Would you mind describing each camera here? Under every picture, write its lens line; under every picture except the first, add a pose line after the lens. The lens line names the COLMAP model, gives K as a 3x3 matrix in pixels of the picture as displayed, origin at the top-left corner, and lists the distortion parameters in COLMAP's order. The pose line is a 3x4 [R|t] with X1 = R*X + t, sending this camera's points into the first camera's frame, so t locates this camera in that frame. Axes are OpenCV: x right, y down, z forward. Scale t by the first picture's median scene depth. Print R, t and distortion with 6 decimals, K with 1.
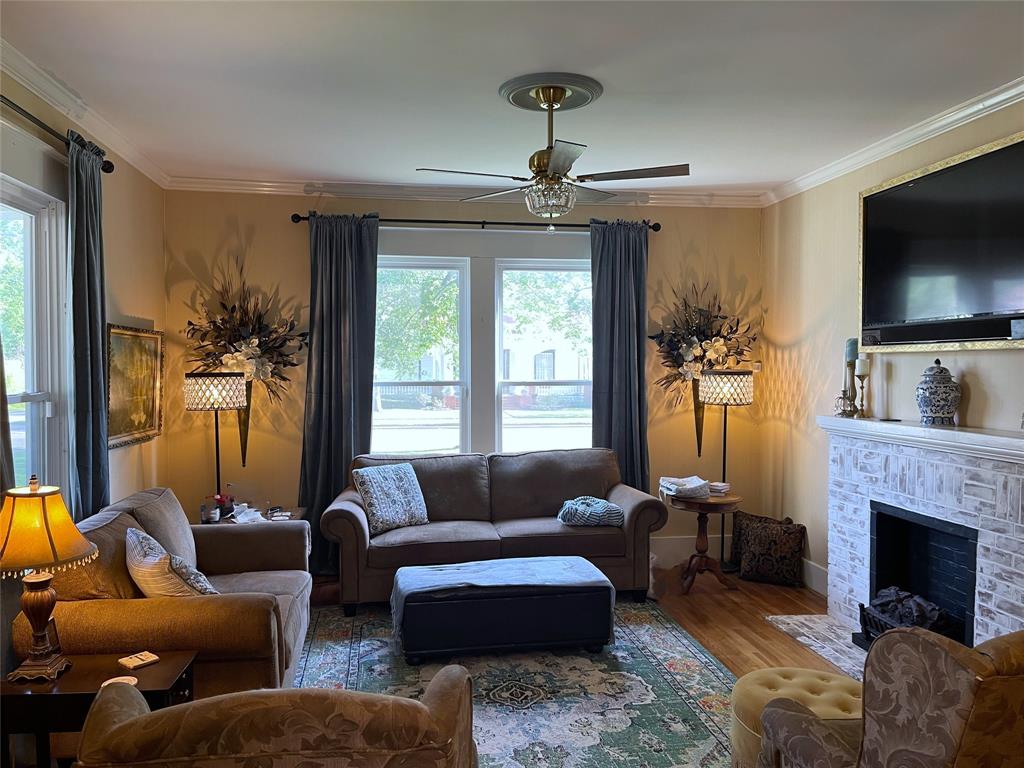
lens RADIAL K [[766.1, 0, 513.2], [0, 766.1, 382.4], [0, 0, 1]] dist [0.006240, -0.003650]
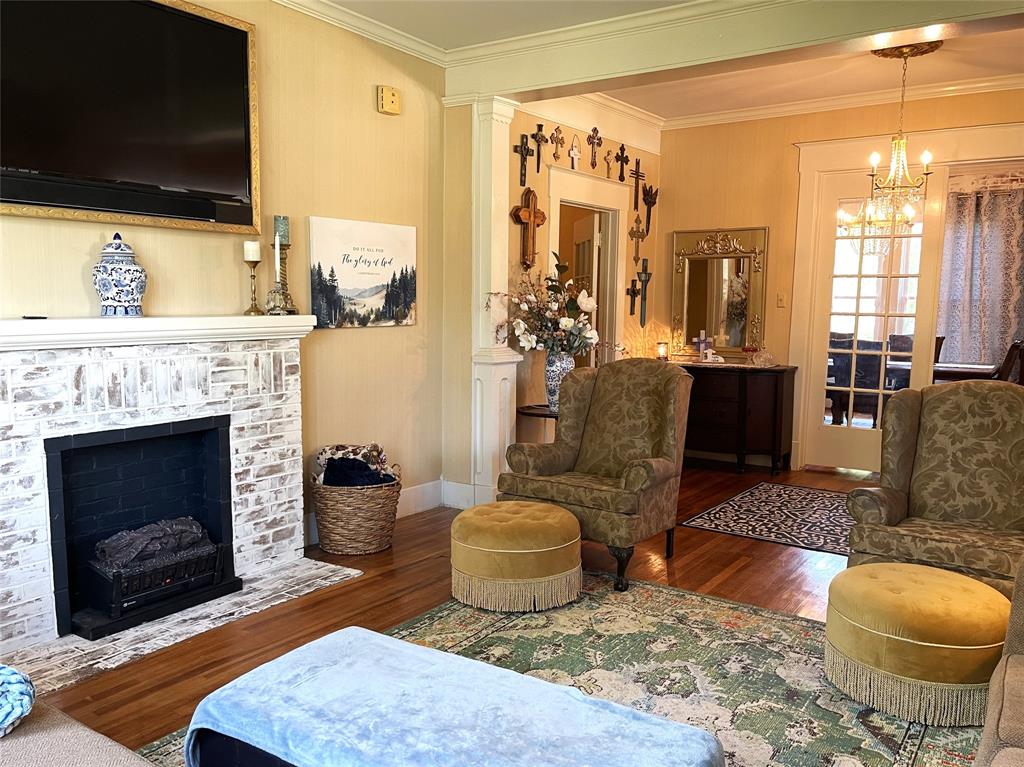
lens RADIAL K [[827.2, 0, 513.2], [0, 827.2, 390.2], [0, 0, 1]] dist [0.015685, 0.001342]
pose [[-0.734558, -0.090989, 0.672417, -0.383633], [-0.003024, 0.991398, 0.130848, 0.019066], [-0.678539, 0.094082, -0.728515, 1.523201]]
